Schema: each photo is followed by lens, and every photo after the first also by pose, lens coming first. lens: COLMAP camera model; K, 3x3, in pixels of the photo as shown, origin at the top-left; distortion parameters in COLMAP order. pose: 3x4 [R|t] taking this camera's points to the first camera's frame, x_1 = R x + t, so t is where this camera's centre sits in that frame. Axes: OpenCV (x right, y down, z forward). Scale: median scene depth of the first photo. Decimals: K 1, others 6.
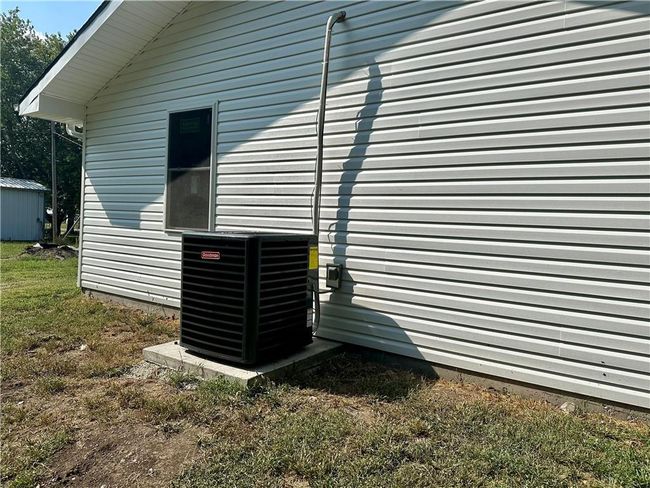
lens RADIAL K [[453.8, 0, 327.8], [0, 453.8, 243.5], [0, 0, 1]] dist [0.093765, -0.121467]
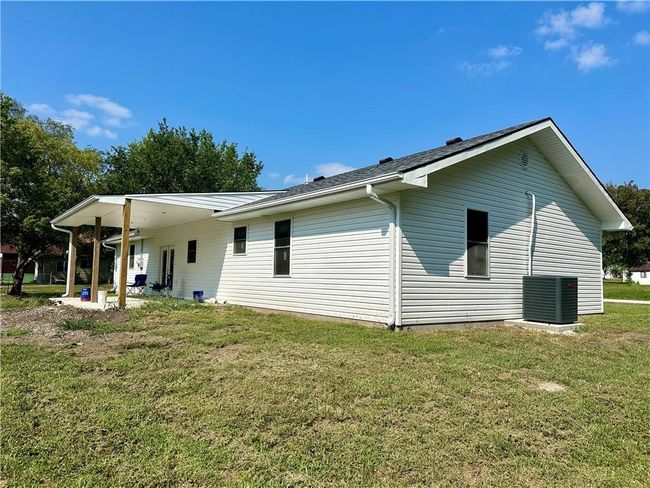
lens RADIAL K [[453.8, 0, 327.8], [0, 453.8, 243.5], [0, 0, 1]] dist [0.093765, -0.121467]
pose [[0.324062, 0.034820, 0.945395, -2.115076], [0.027592, 0.998549, -0.046236, -0.086899], [-0.945633, 0.041069, 0.322632, 0.941247]]
